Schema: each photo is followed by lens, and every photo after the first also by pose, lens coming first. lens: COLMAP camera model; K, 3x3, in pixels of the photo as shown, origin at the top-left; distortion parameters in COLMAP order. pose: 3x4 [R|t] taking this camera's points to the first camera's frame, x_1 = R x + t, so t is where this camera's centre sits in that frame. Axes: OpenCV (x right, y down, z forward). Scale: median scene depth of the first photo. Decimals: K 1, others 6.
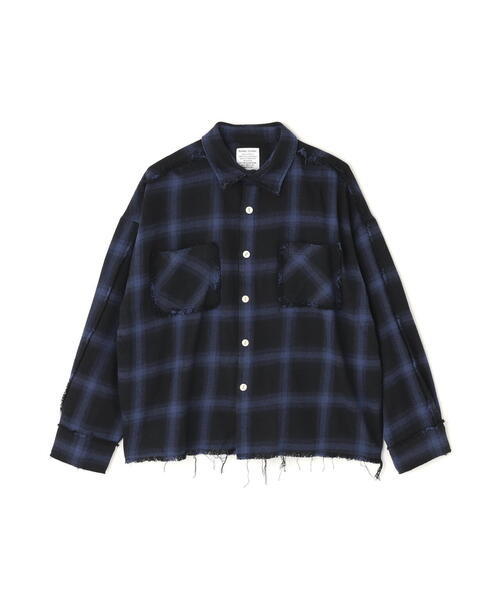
lens RADIAL K [[2075.3, 0, 252.0], [0, 2075.3, 301.0], [0, 0, 1]] dist [0.043912, 0.000000]
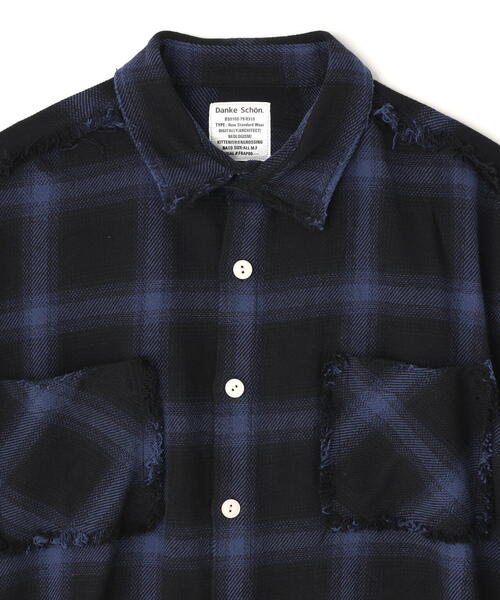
lens RADIAL K [[2075.3, 0, 249.2], [0, 2075.3, 299.9], [0, 0, 1]] dist [0.043912, 0.000000]
pose [[0.999335, 0.005837, -0.035991, 0.013275], [-0.006799, 0.999621, -0.026678, -0.028500], [0.035822, 0.026904, 0.998996, 0.629882]]
